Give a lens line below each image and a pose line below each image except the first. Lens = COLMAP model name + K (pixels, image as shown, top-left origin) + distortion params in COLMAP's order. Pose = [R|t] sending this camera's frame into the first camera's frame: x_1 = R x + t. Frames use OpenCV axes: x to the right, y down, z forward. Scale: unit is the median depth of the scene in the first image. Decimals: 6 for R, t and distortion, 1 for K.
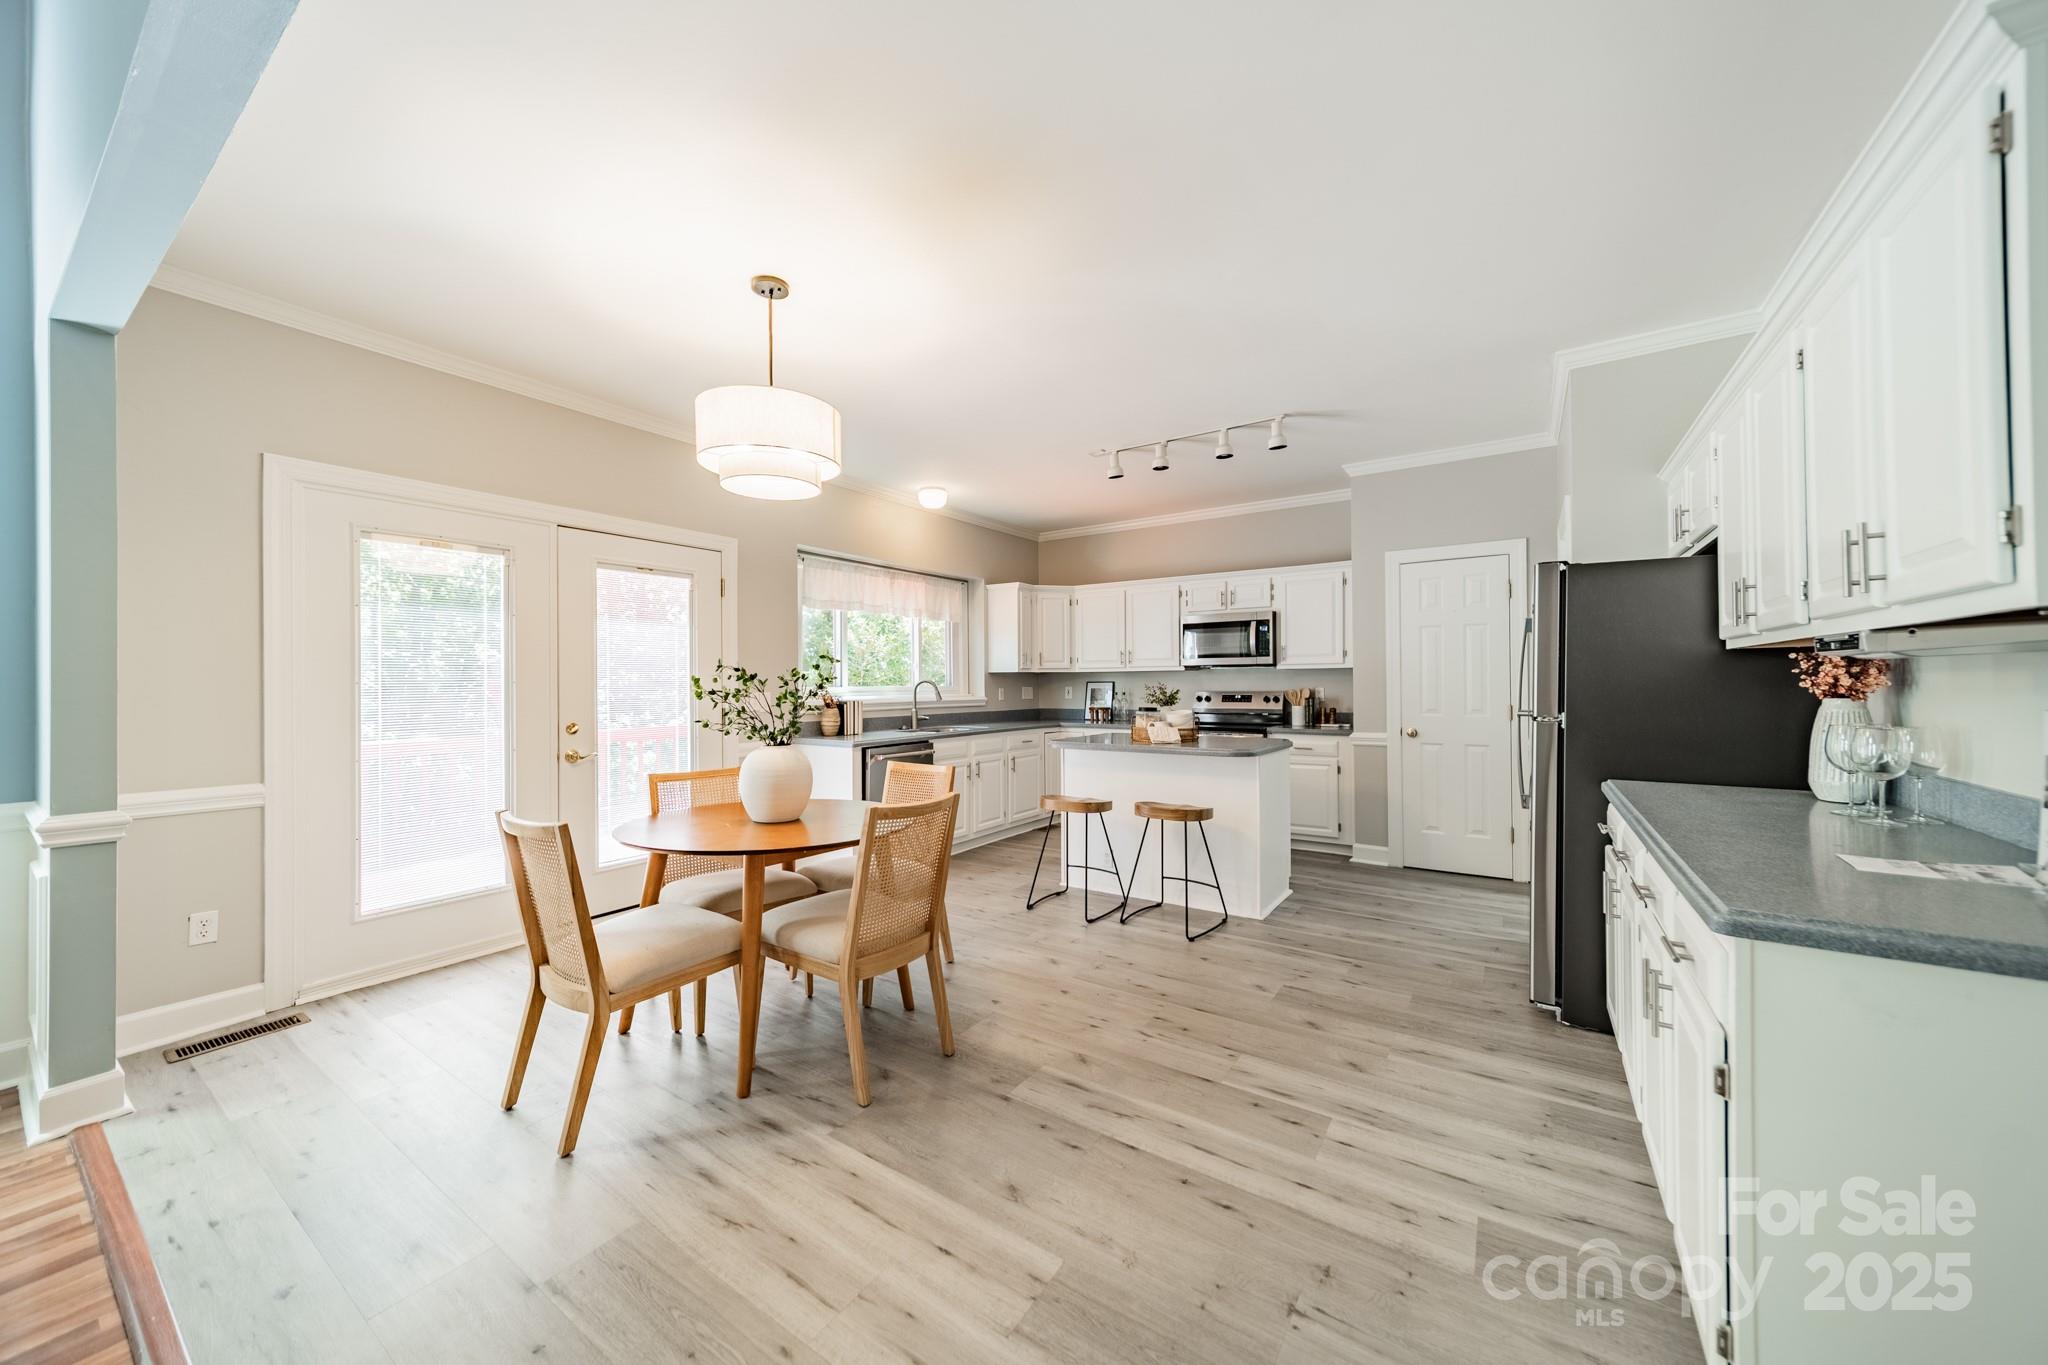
lens RADIAL K [[723.9, 0, 1028.1], [0, 723.9, 684.9], [0, 0, 1]] dist [0.006666, 0.000152]
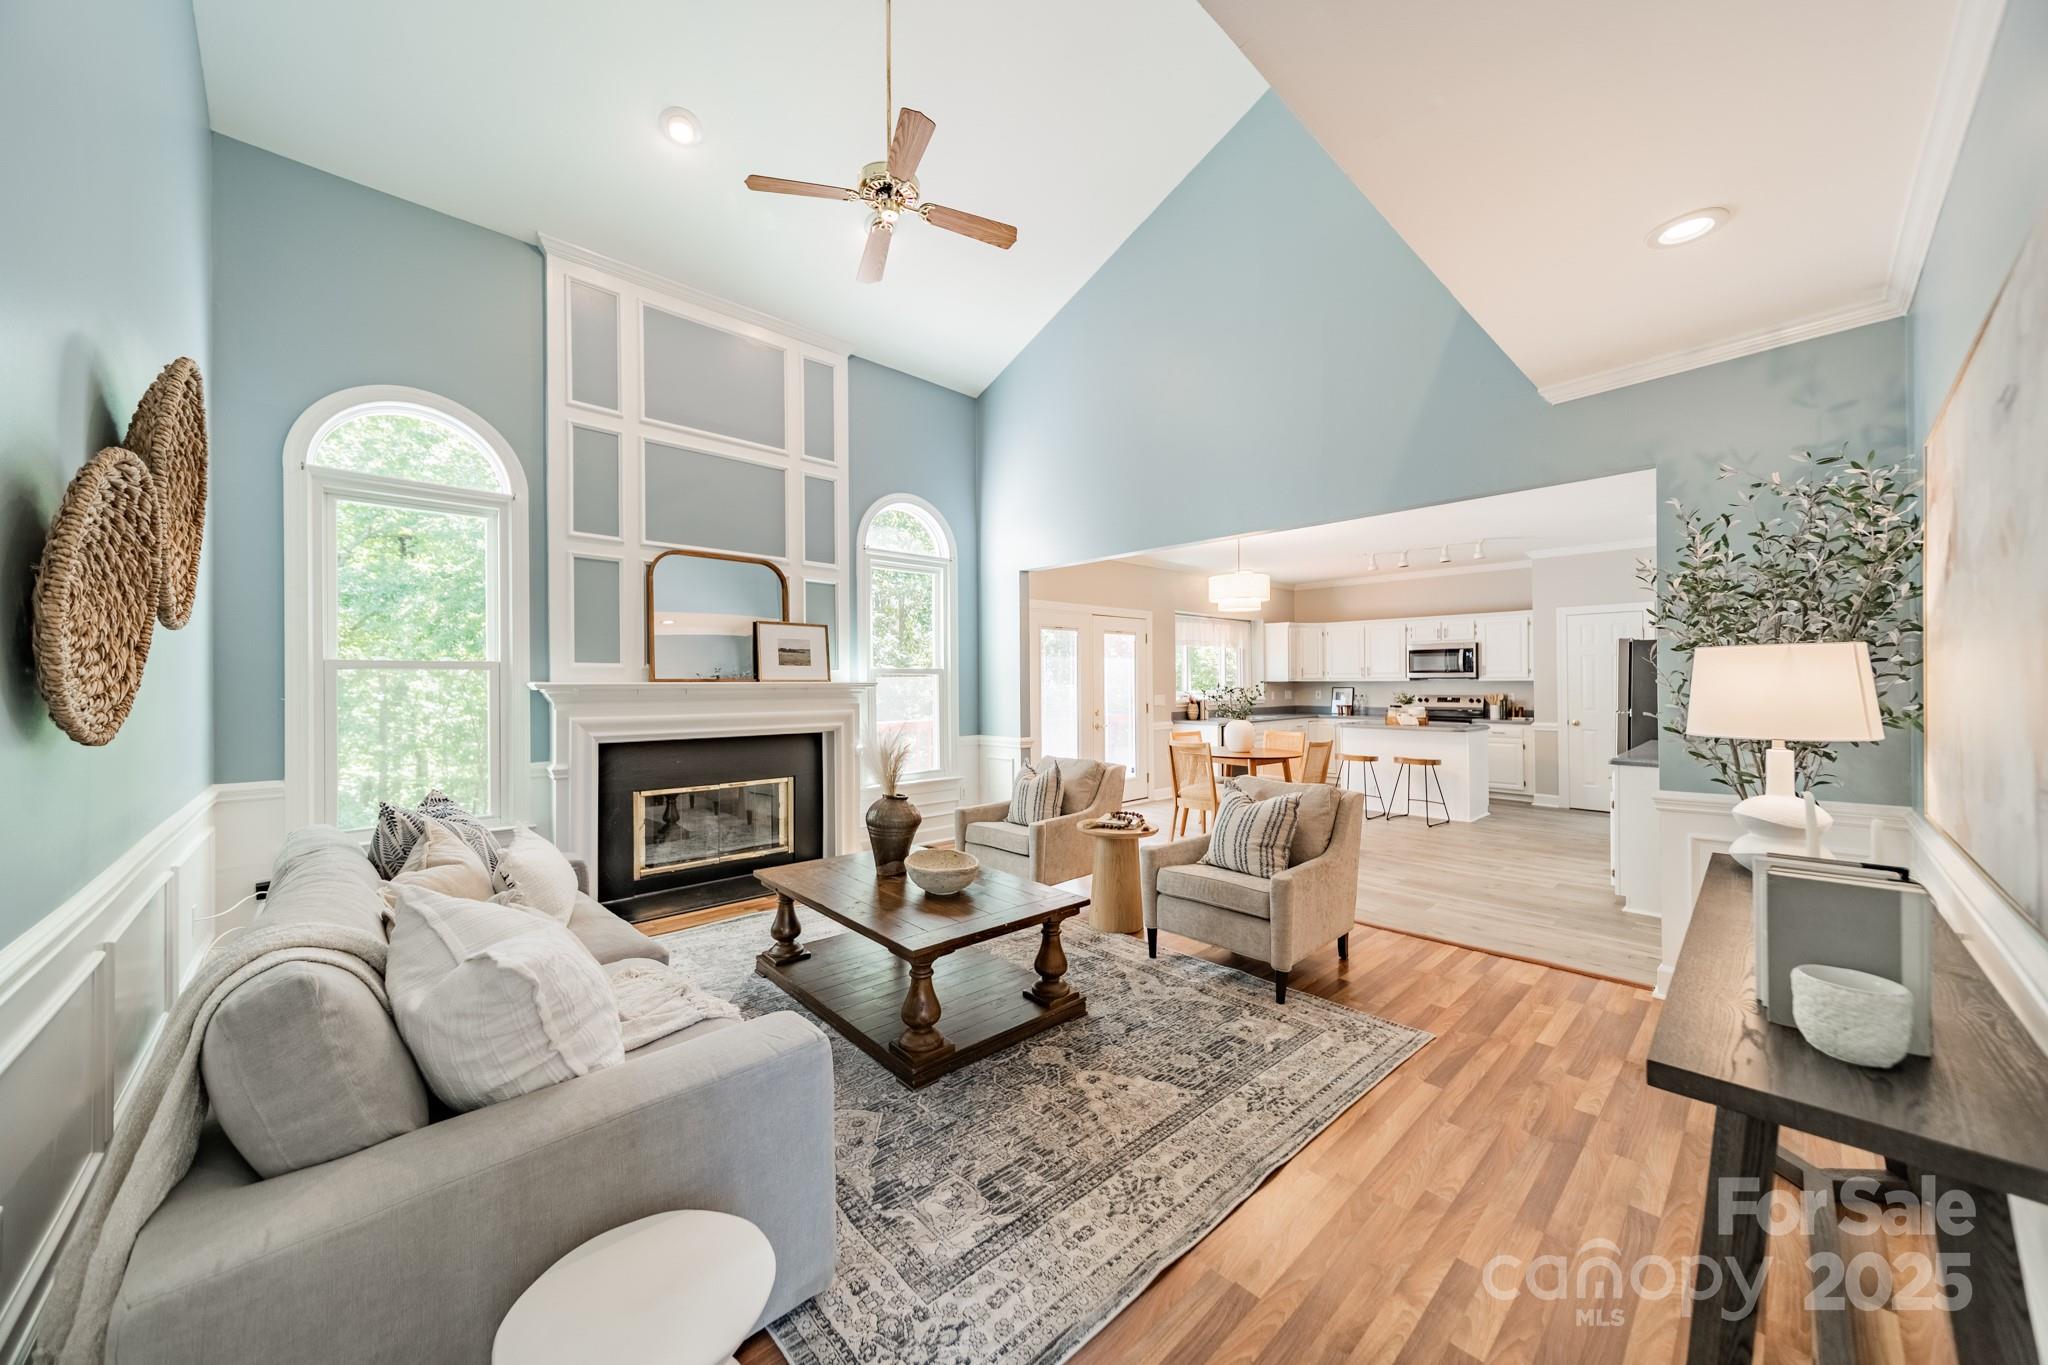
lens RADIAL K [[723.9, 0, 1027.0], [0, 723.9, 674.8], [0, 0, 1]] dist [0.006666, 0.000152]
pose [[0.975562, -0.000198, -0.219725, -0.244641], [-0.002086, 0.999946, -0.010164, -0.017040], [0.219715, 0.010374, 0.975509, -0.687900]]
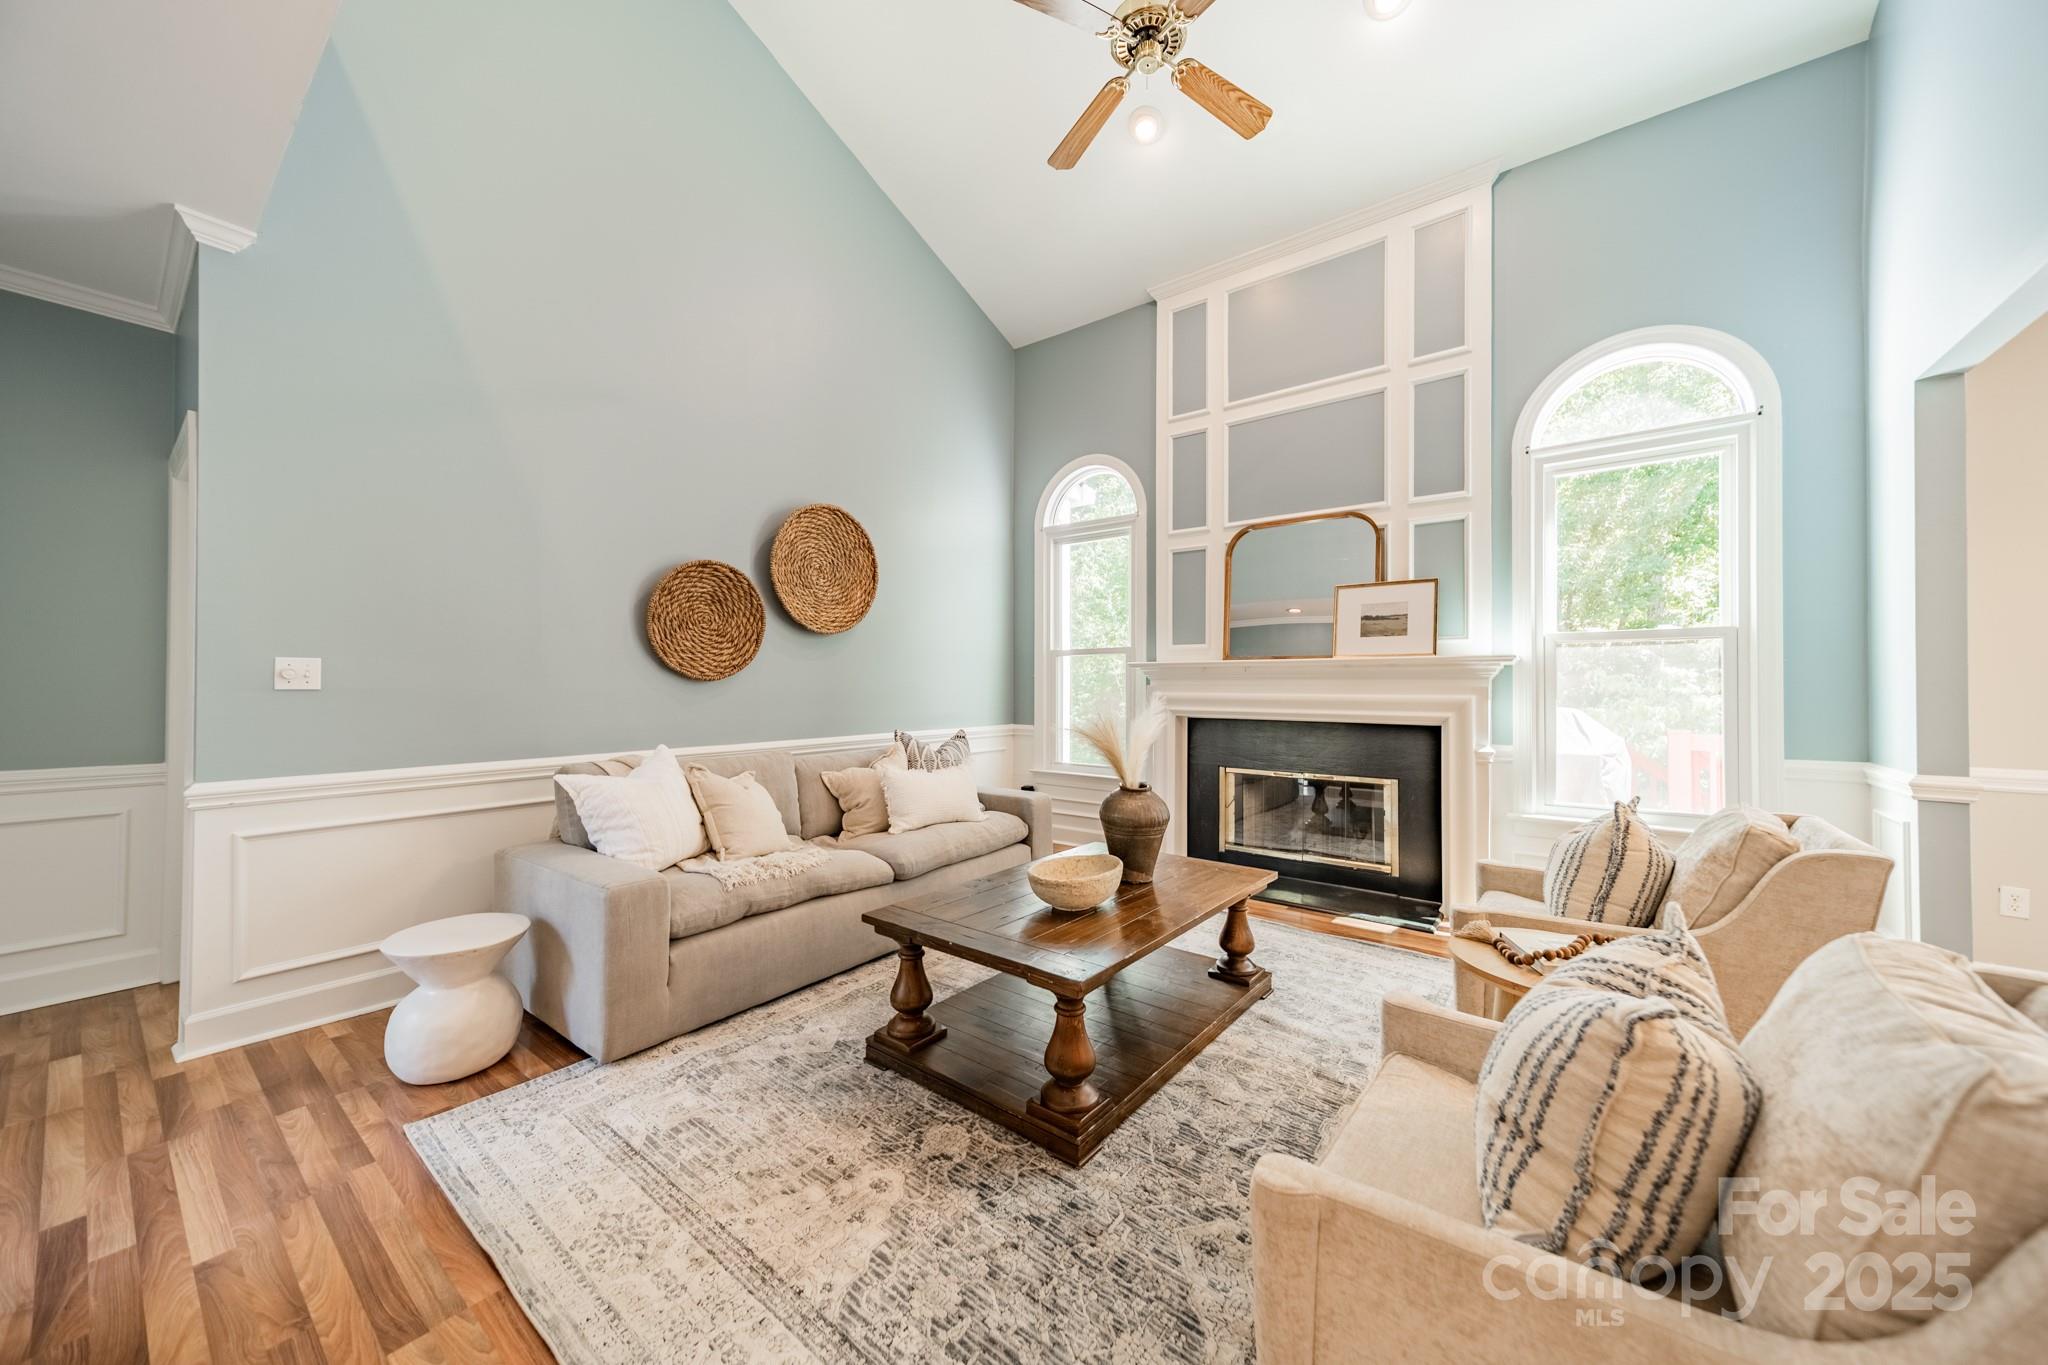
lens RADIAL K [[723.9, 0, 1026.5], [0, 723.9, 678.5], [0, 0, 1]] dist [0.006666, 0.000152]
pose [[-0.057723, -0.002921, -0.998328, 0.005240], [-0.001604, 0.999995, -0.002833, 0.006704], [0.998331, 0.001438, -0.057727, -0.169137]]
